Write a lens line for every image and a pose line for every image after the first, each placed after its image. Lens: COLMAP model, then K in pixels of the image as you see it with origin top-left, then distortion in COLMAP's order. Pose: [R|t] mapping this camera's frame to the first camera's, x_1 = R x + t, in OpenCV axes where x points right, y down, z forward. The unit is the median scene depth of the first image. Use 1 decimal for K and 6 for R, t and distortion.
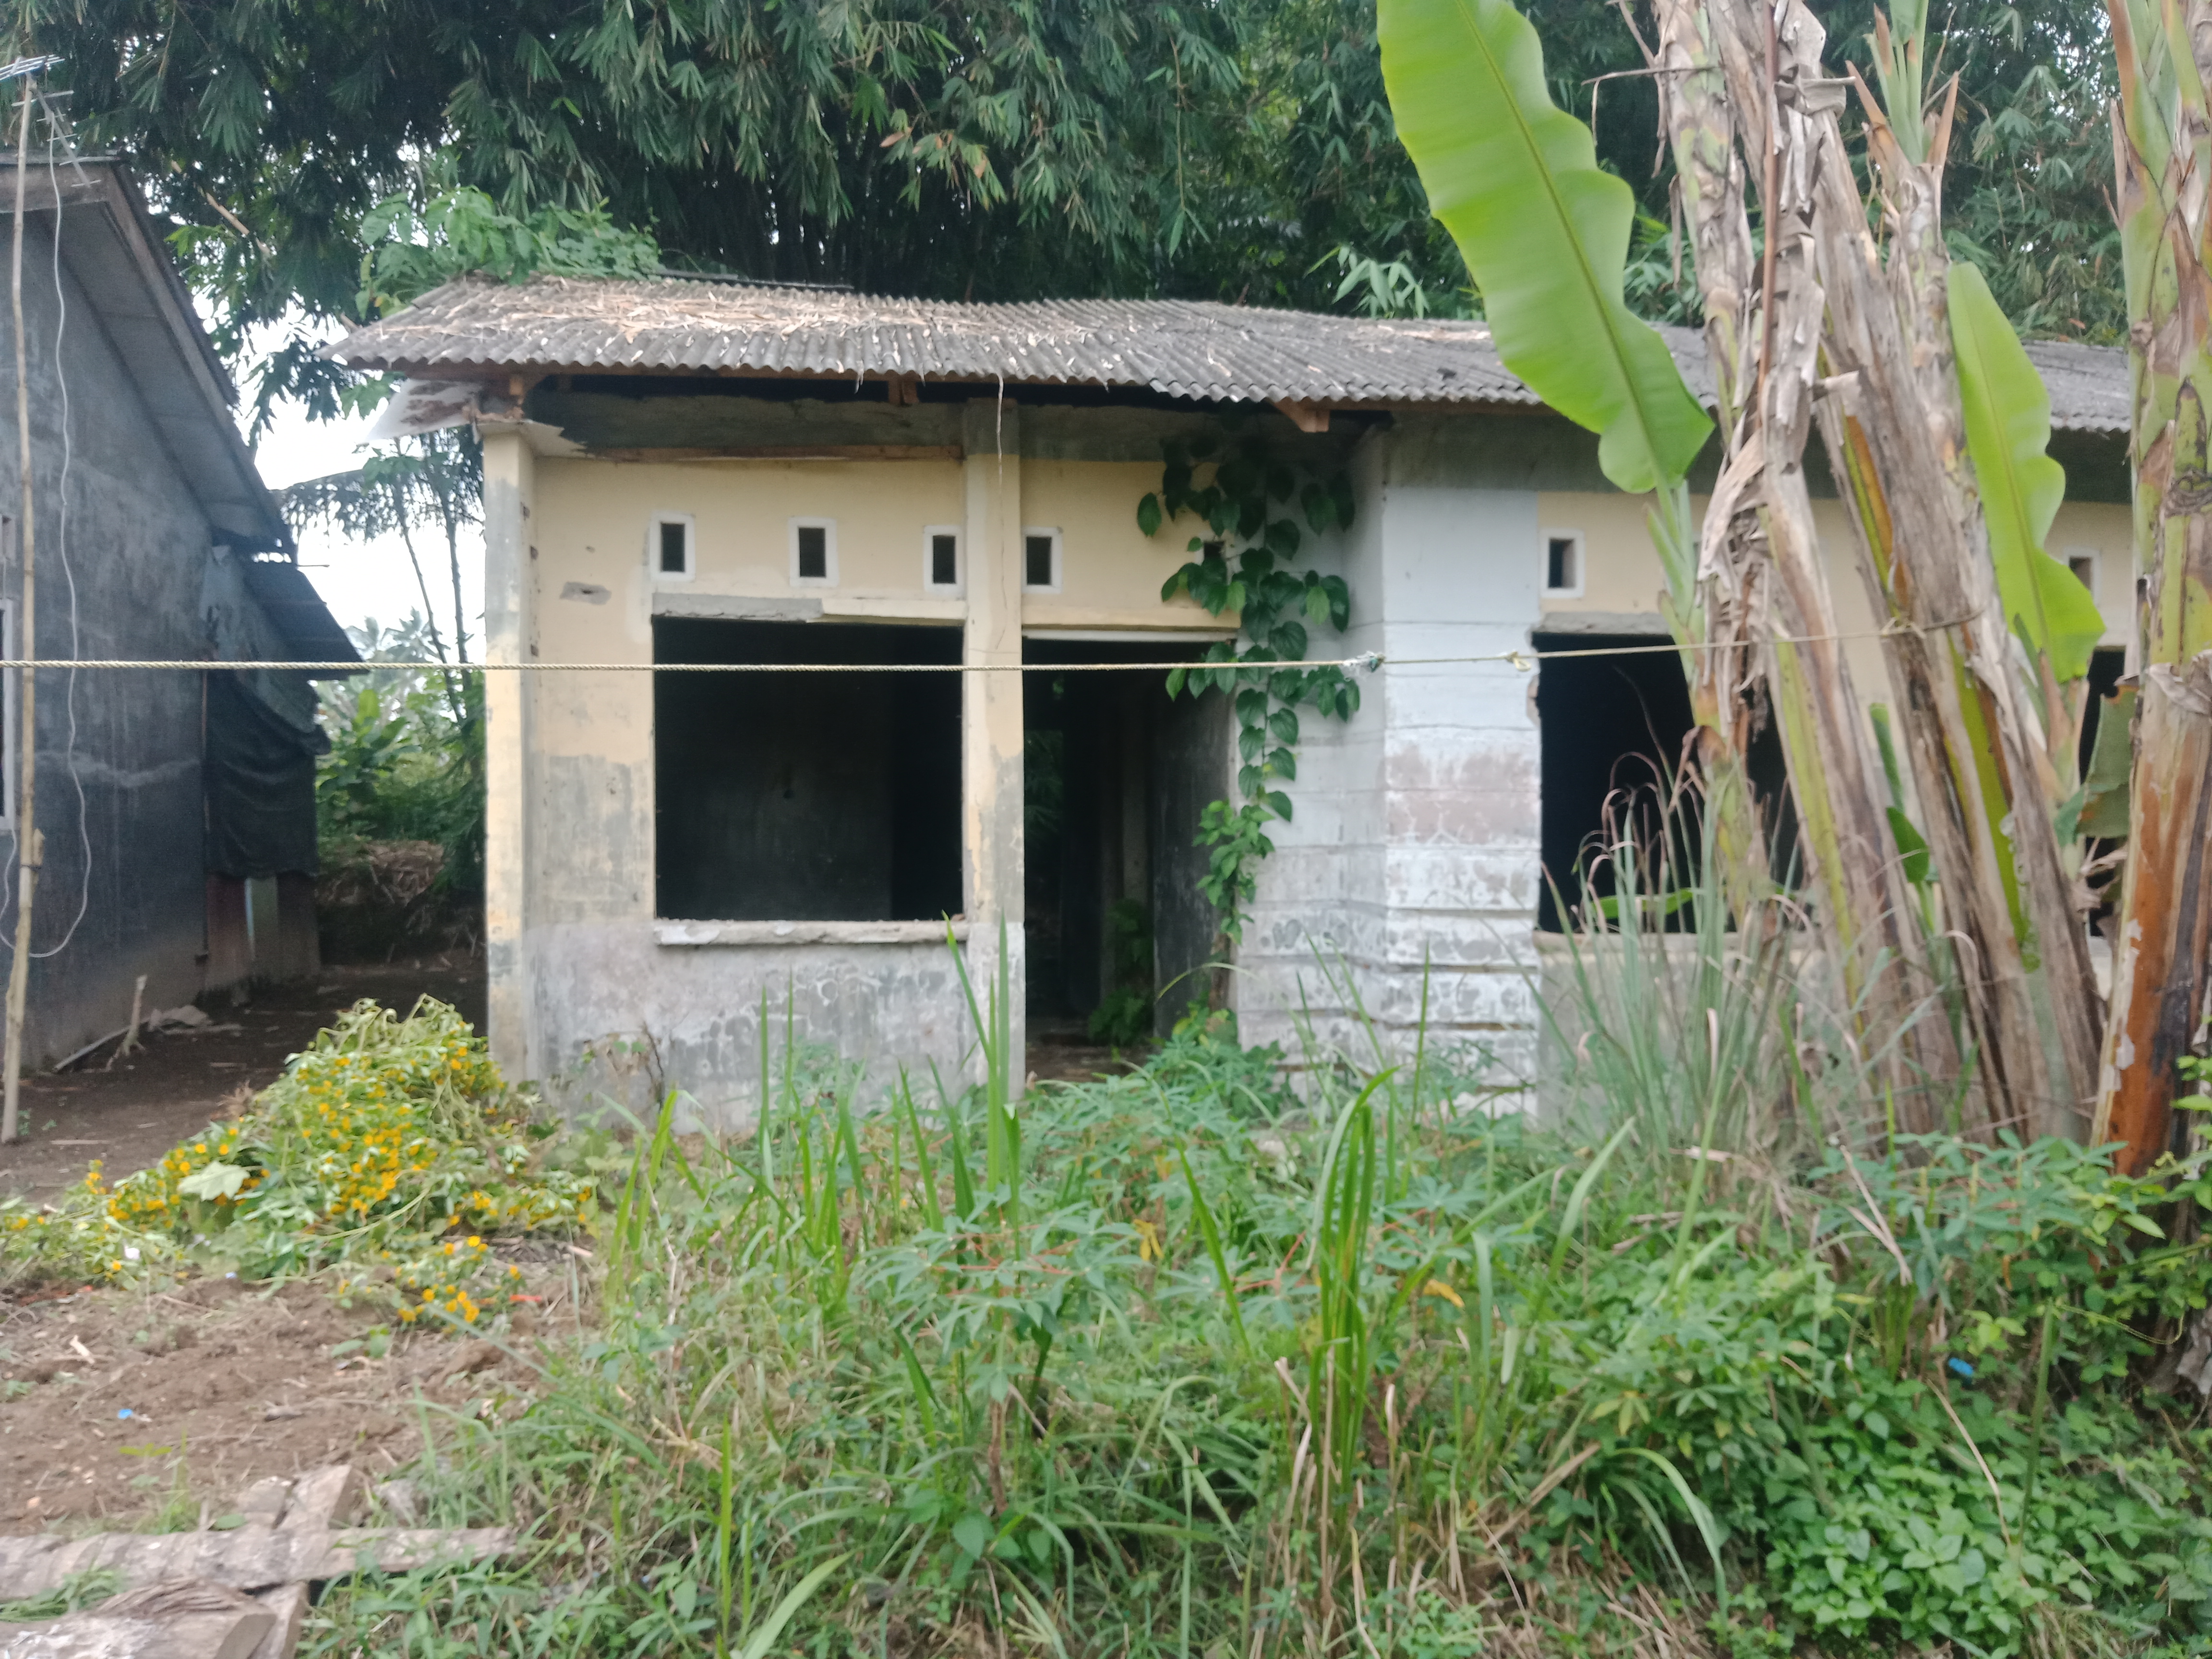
lens RADIAL K [[1805.3, 0, 1115.7], [0, 1805.3, 898.0], [0, 0, 1]] dist [0.048356, -0.101797]
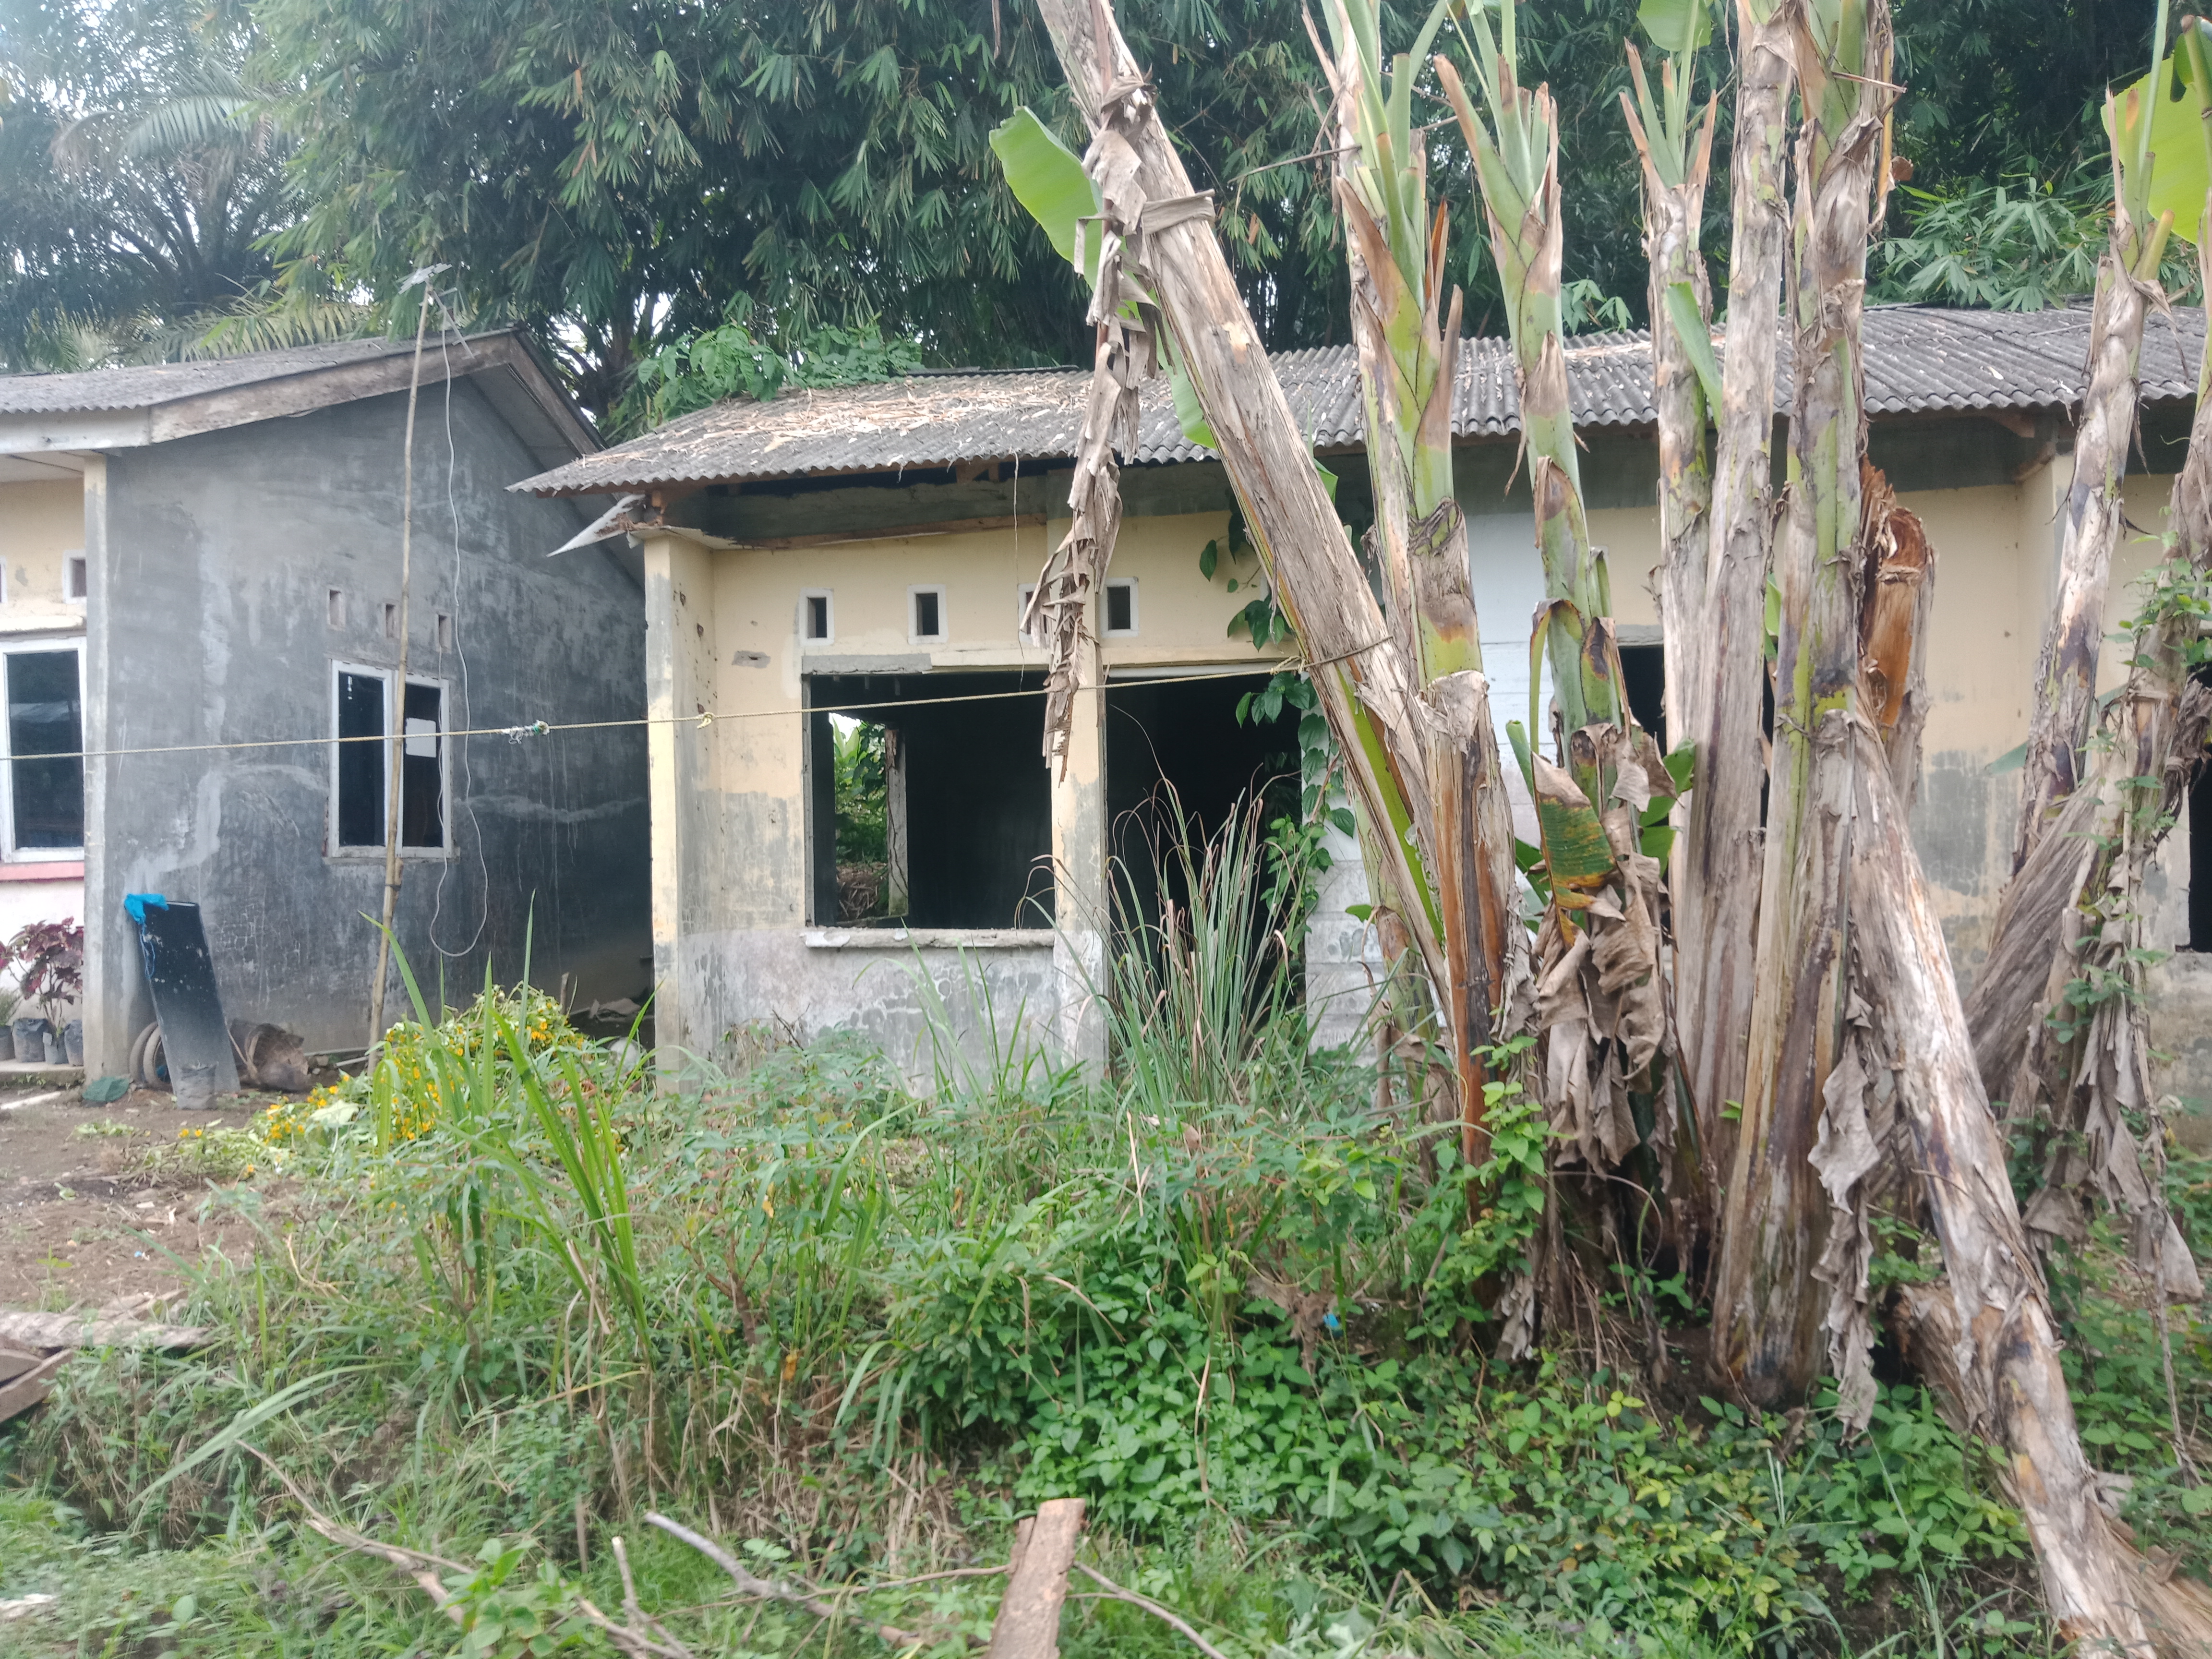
lens RADIAL K [[1805.3, 0, 1115.7], [0, 1805.3, 898.0], [0, 0, 1]] dist [0.048356, -0.101797]
pose [[0.930670, -0.003000, -0.365847, 0.376123], [-0.000172, 0.999963, -0.008638, 0.003144], [0.365859, 0.008102, 0.930635, -0.043907]]
